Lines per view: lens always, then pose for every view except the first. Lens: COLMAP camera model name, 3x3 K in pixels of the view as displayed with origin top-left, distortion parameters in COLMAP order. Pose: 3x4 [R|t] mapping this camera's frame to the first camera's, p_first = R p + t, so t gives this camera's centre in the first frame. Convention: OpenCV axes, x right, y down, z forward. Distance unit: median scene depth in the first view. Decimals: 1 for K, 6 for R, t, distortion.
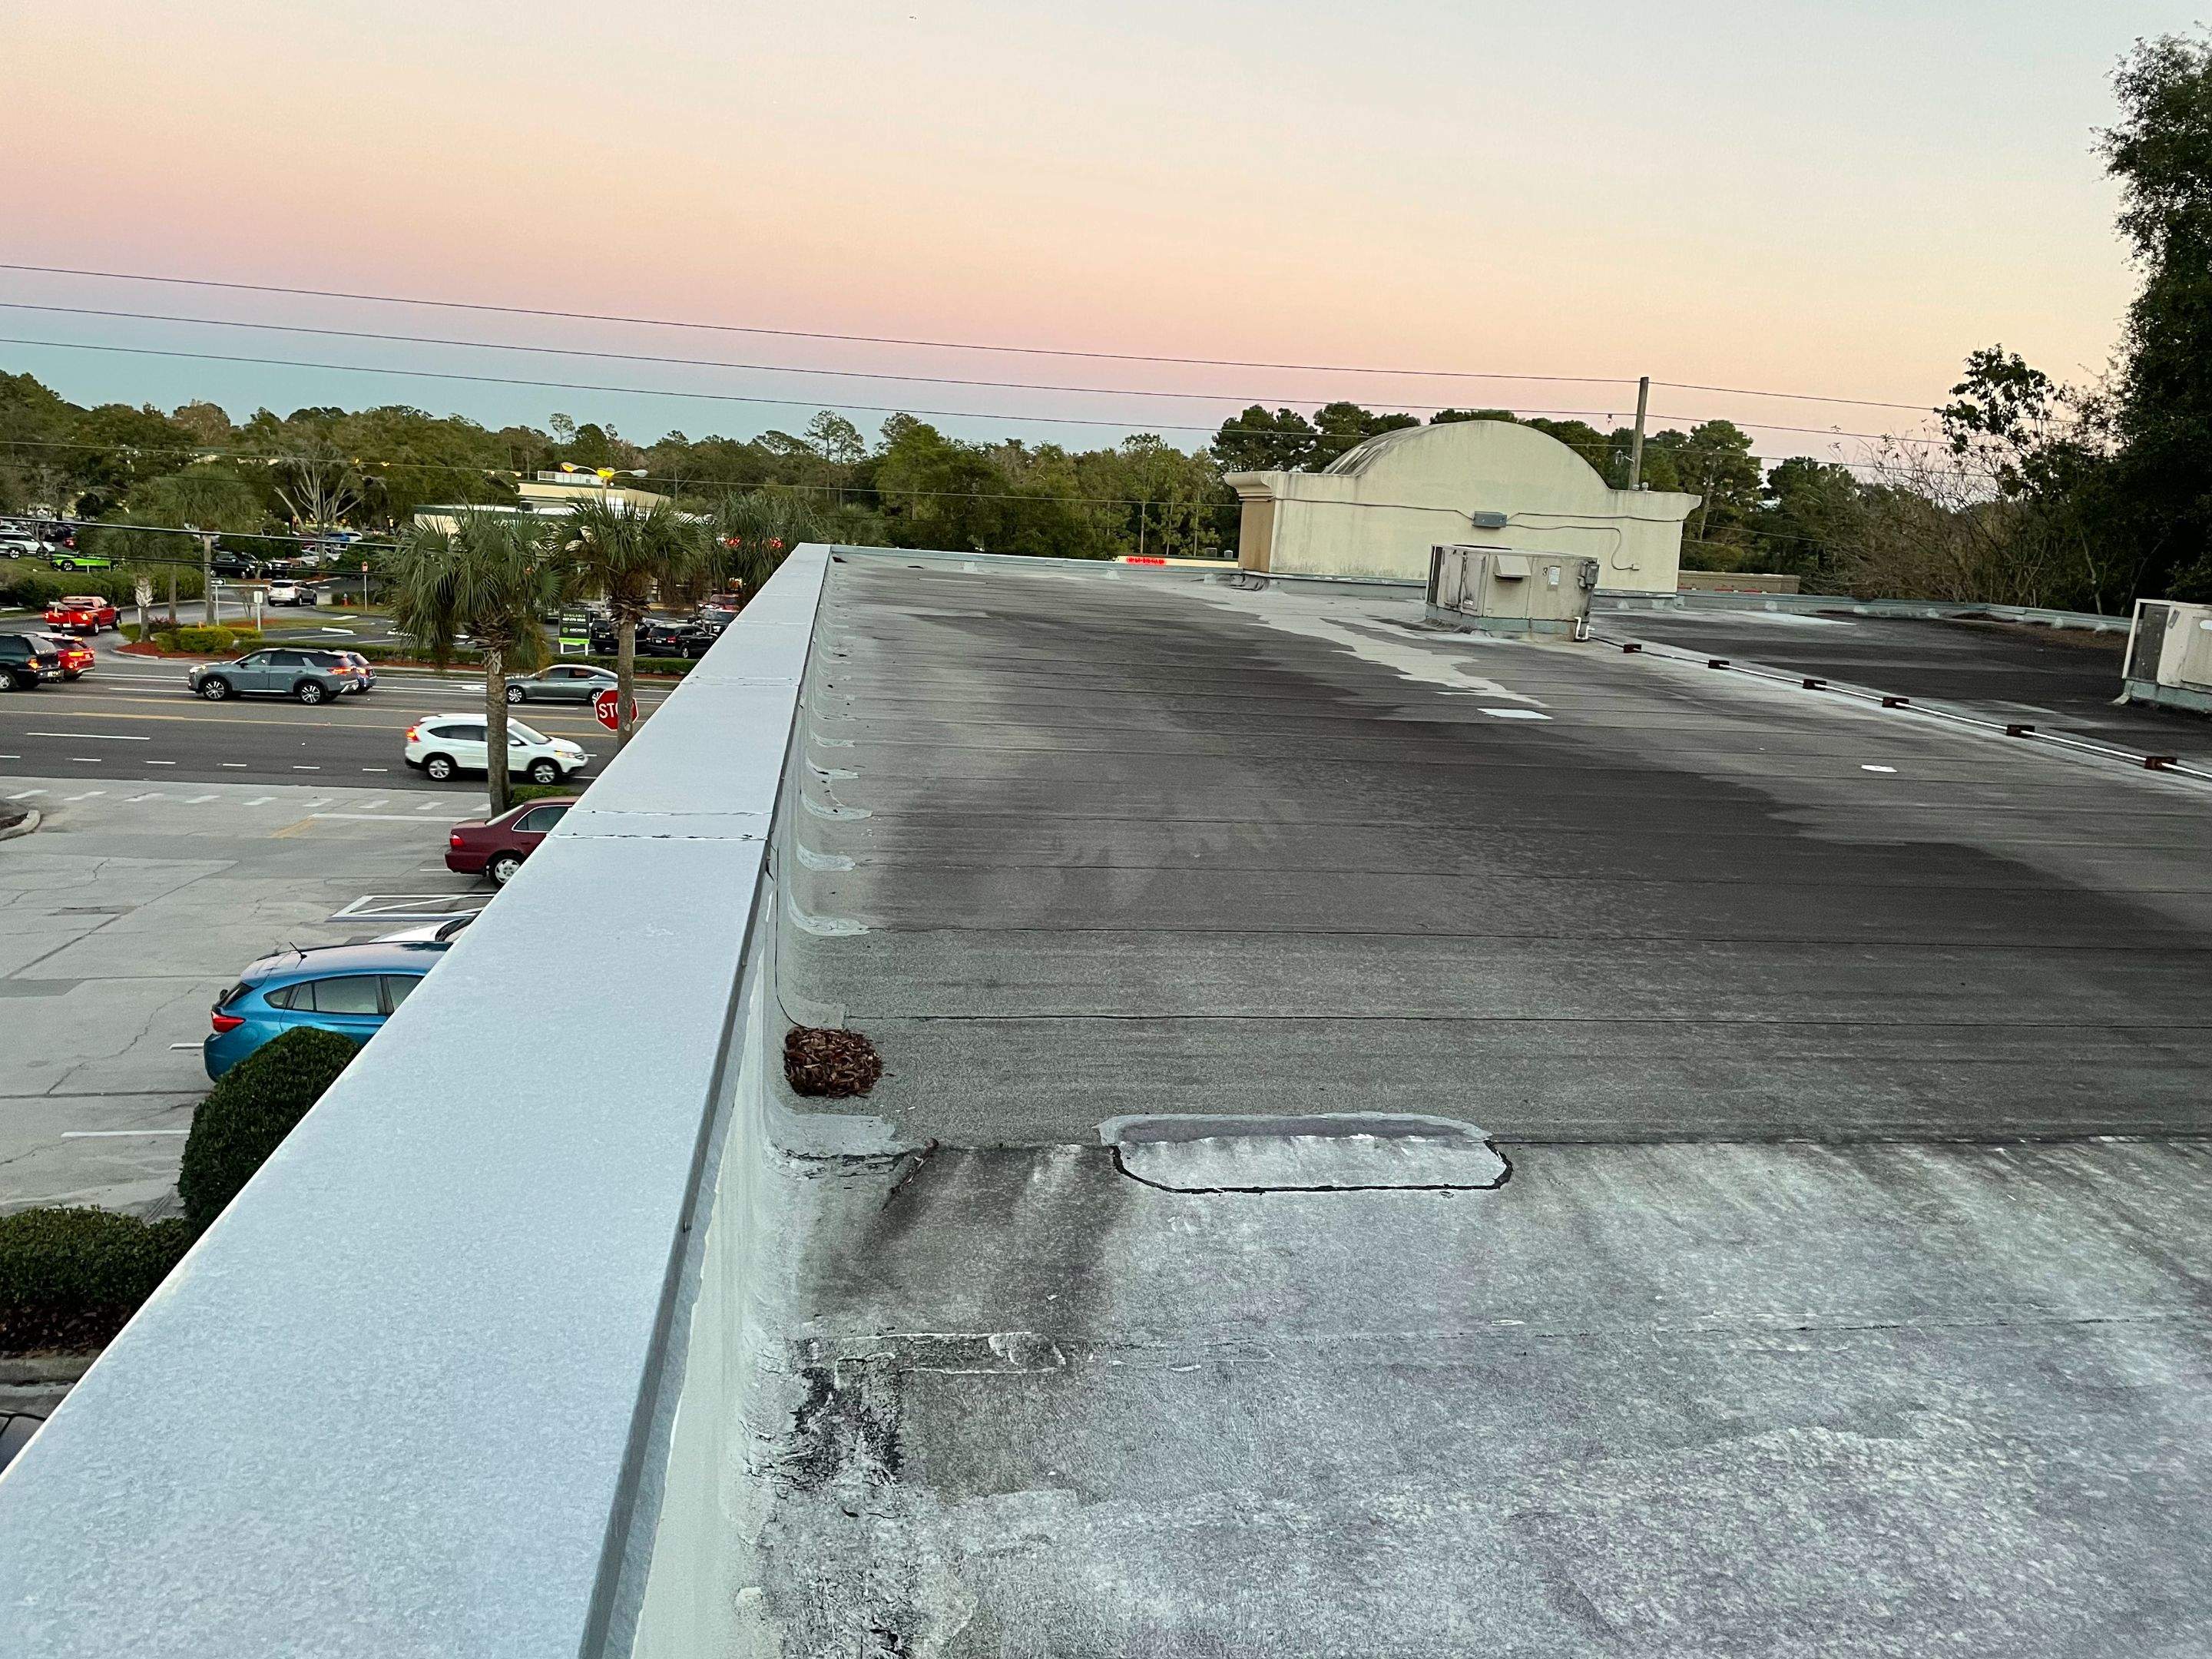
lens RADIAL K [[1644.0, 0, 1106.0], [0, 1644.0, 829.5], [0, 0, 1]] dist [0.113821, -0.130478]
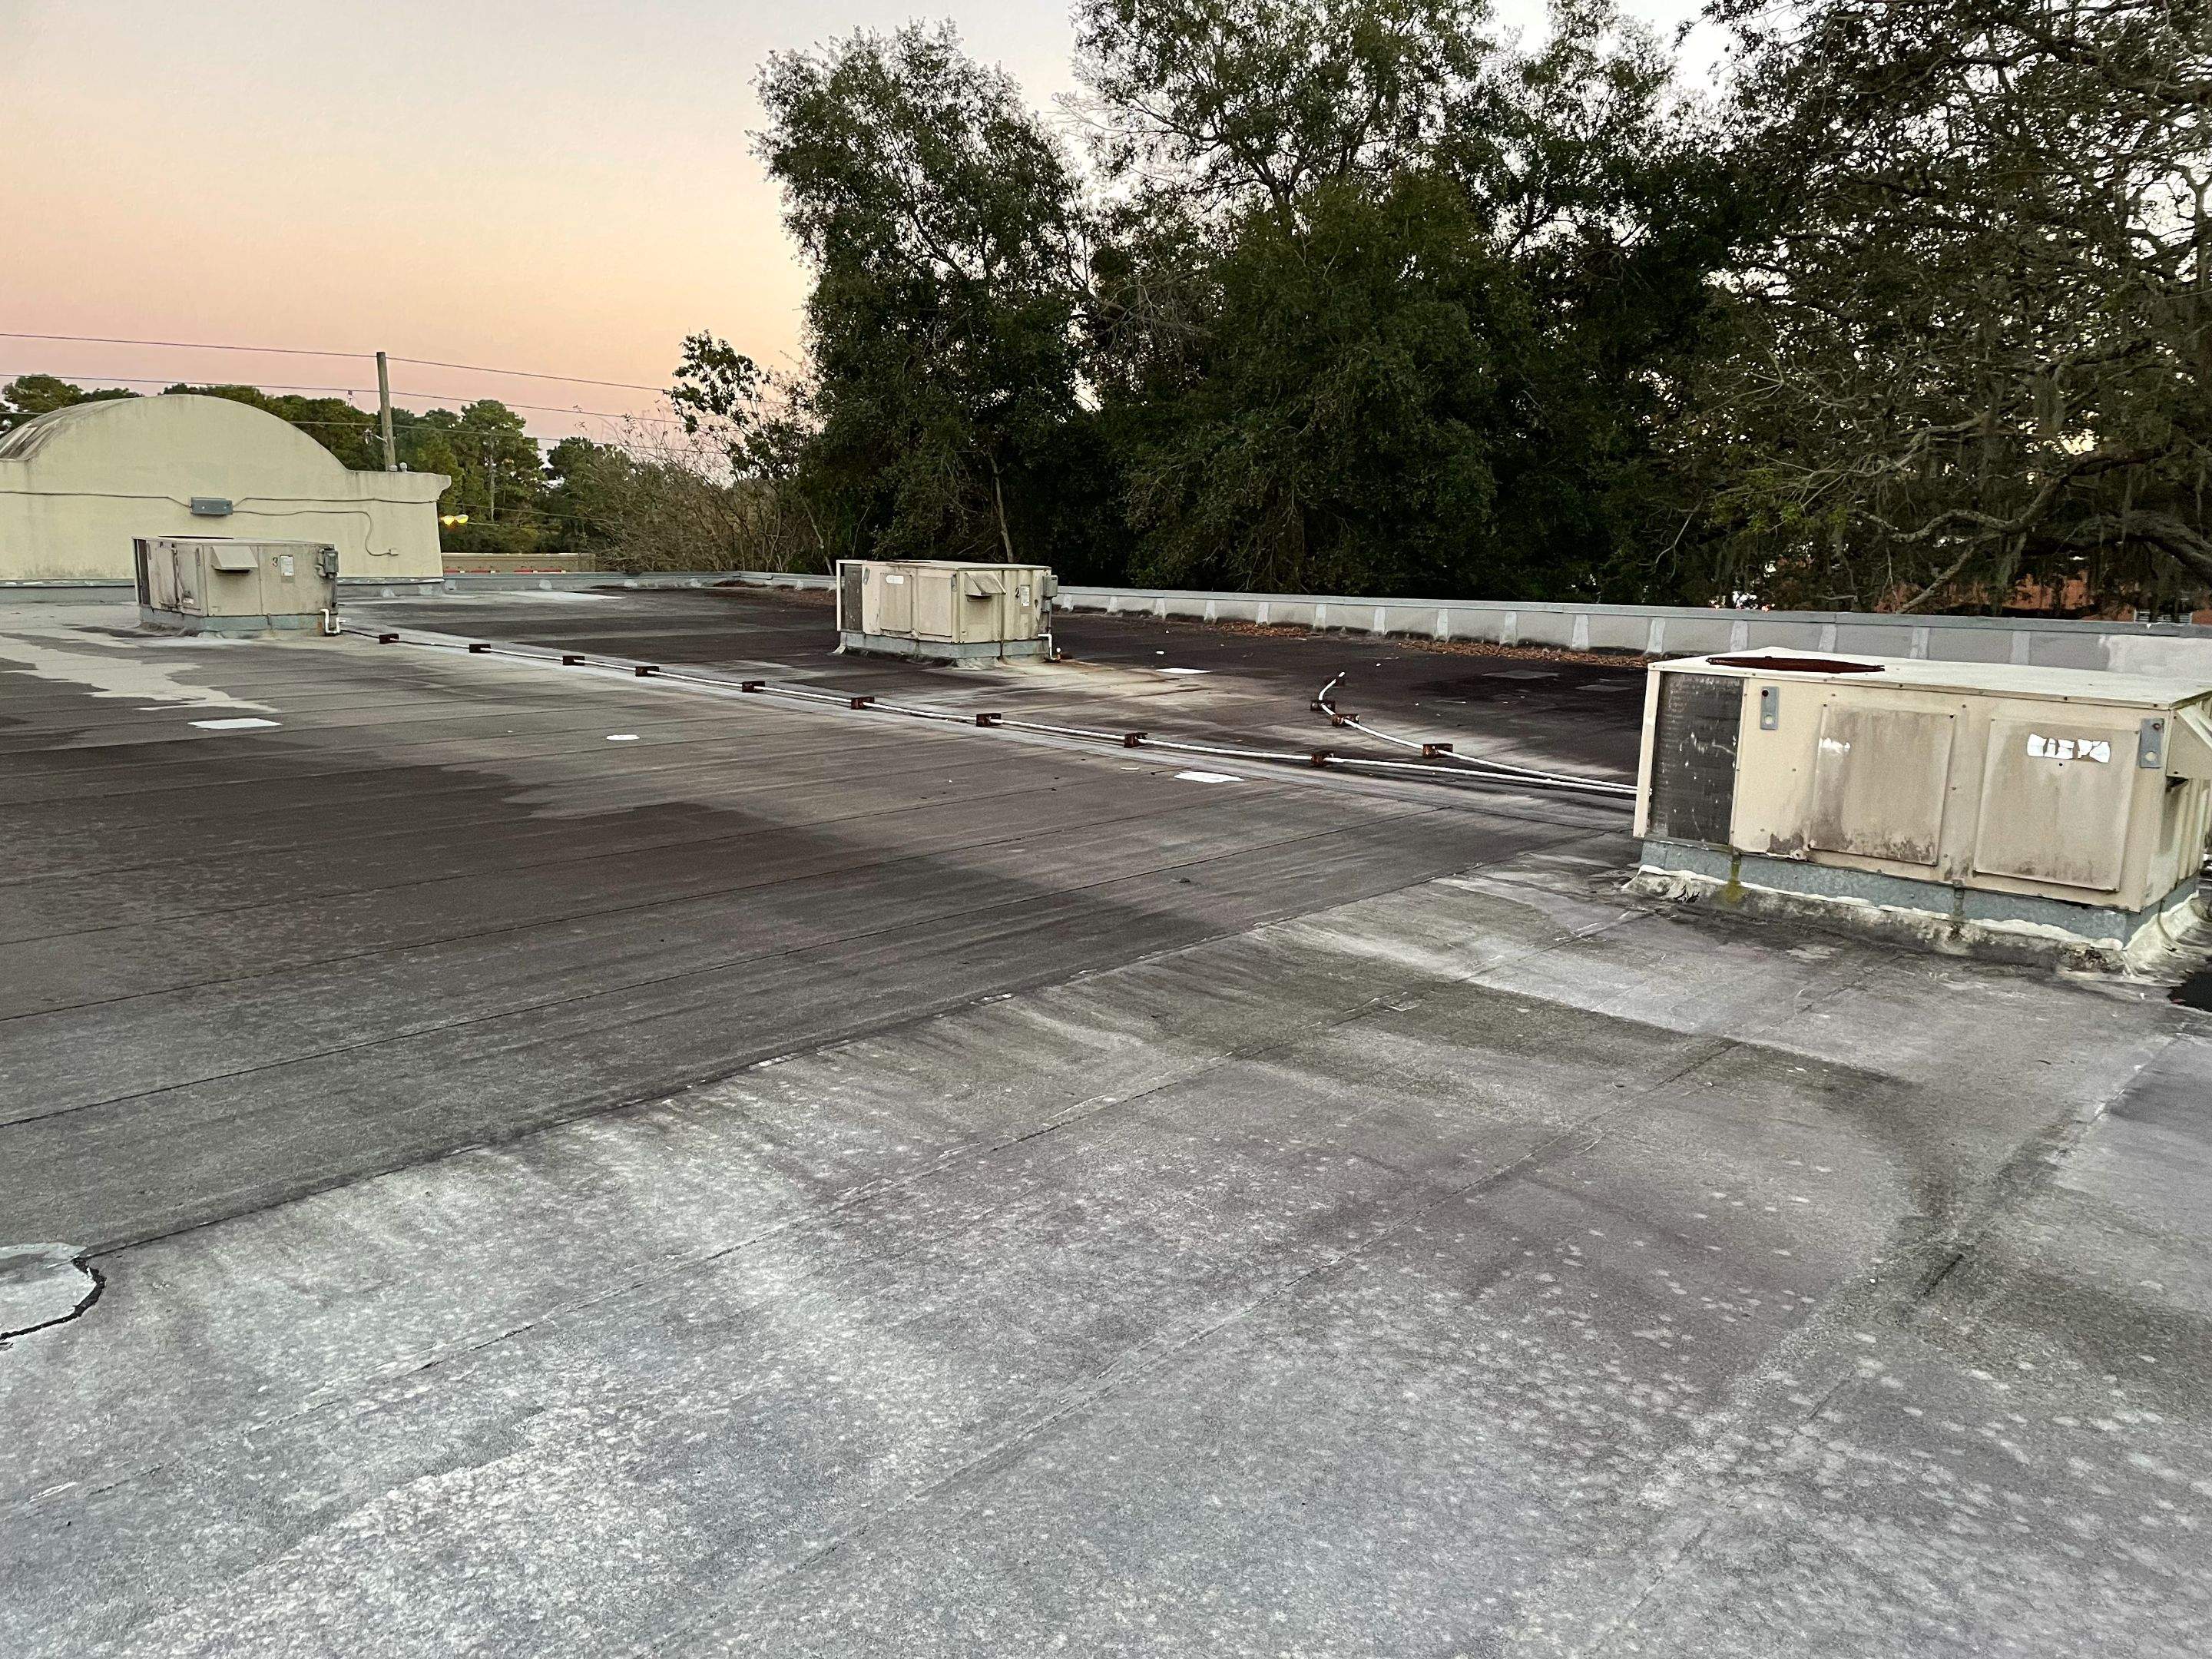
lens RADIAL K [[1644.0, 0, 1106.0], [0, 1644.0, 829.5], [0, 0, 1]] dist [0.113821, -0.130478]
pose [[0.787021, -0.159134, 0.596049, 0.119077], [0.153140, 0.986312, 0.061122, 0.003688], [-0.597617, 0.043175, 0.800618, 0.013008]]
